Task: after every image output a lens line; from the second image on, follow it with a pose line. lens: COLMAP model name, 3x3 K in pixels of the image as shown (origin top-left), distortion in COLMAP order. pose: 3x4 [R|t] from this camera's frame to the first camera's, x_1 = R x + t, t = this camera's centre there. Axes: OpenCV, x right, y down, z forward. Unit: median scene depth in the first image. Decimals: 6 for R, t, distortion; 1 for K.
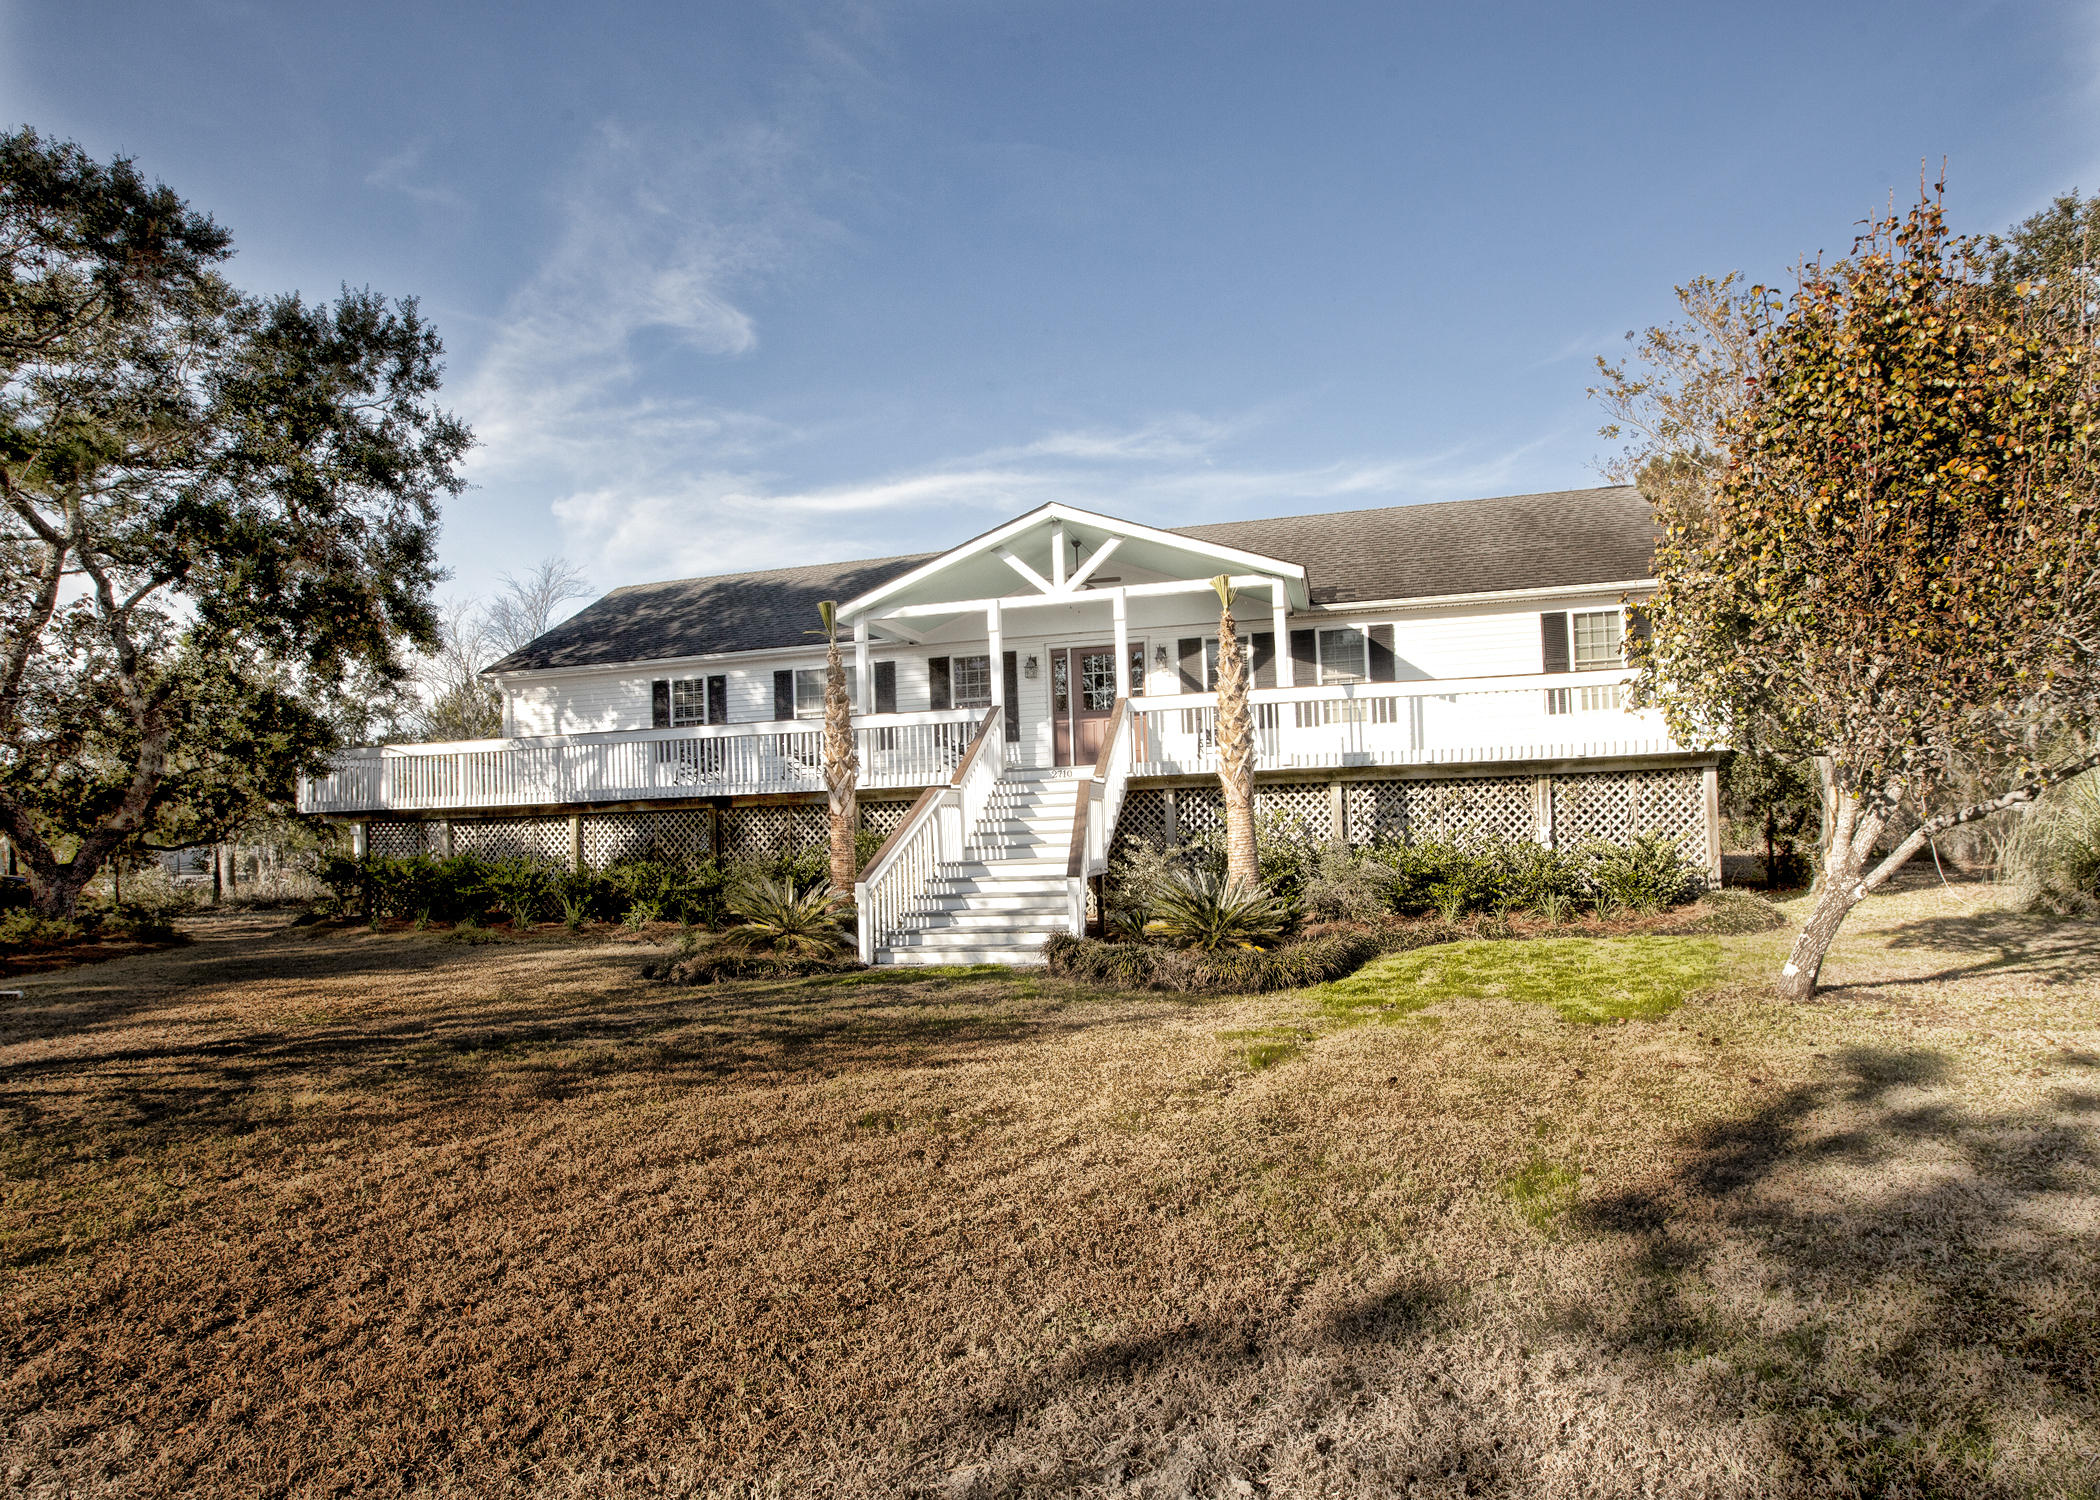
lens RADIAL K [[1019.2, 0, 1111.8], [0, 1019.2, 758.6], [0, 0, 1]] dist [-0.023188, -0.000123]
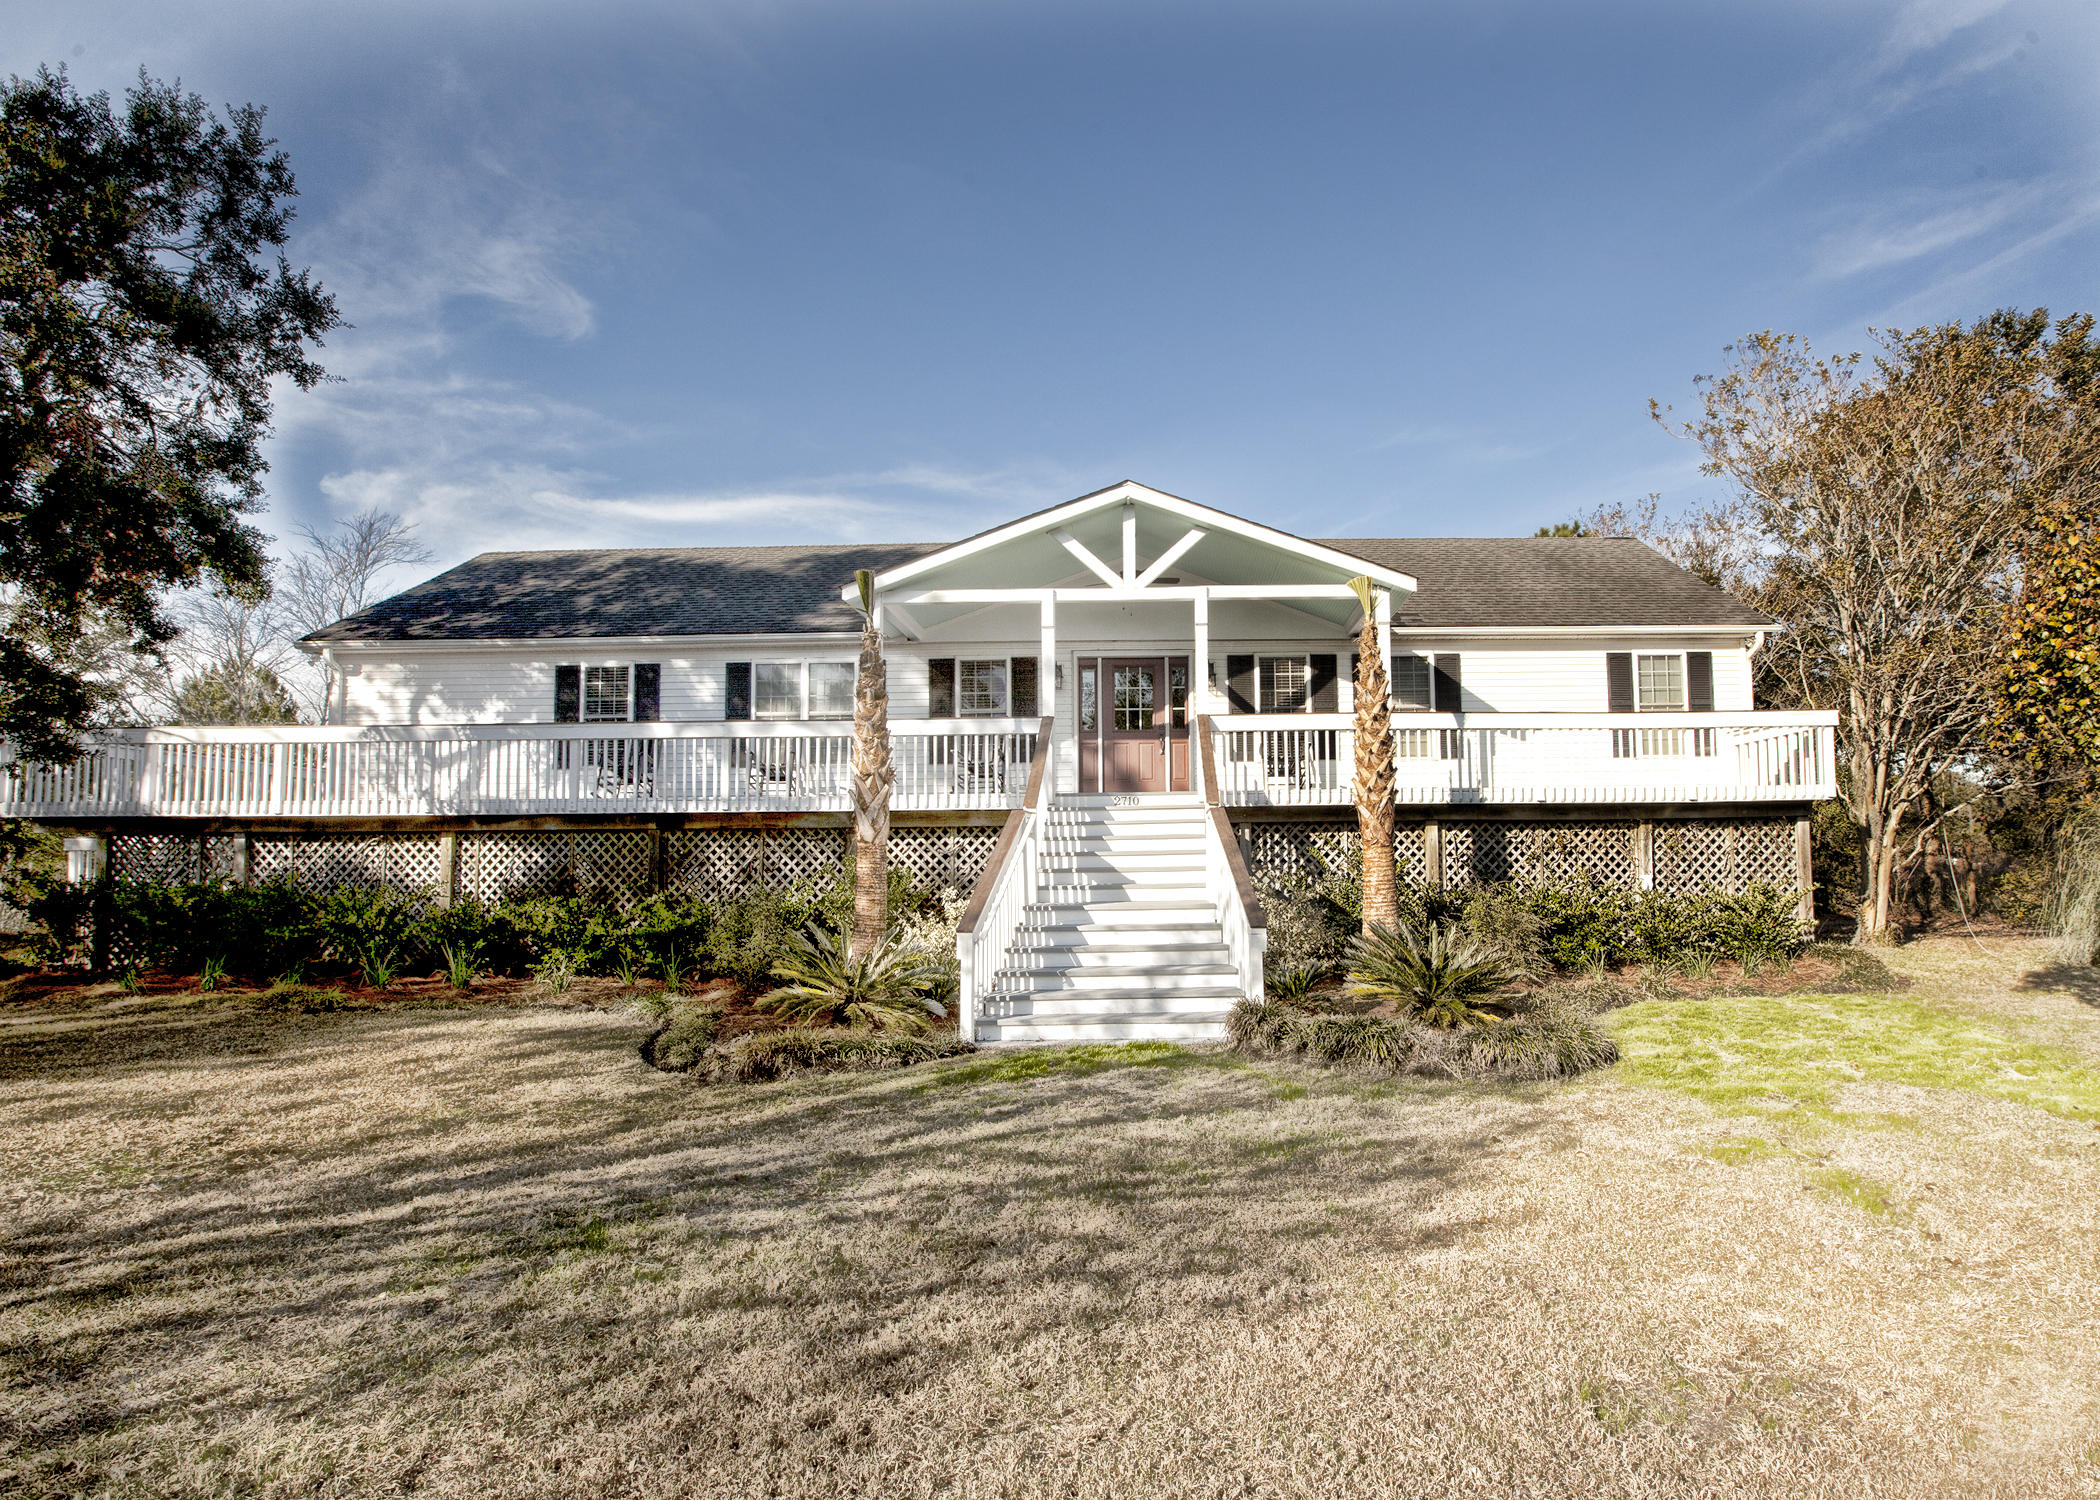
lens RADIAL K [[986.7, 0, 1173.3], [0, 986.7, 757.6], [0, 0, 1]] dist [-0.024604, 0.009584]
pose [[0.973845, 0.045541, 0.222604, -0.181681], [-0.037148, 0.998437, -0.041748, 0.011377], [-0.224157, 0.032387, 0.974015, 0.181185]]
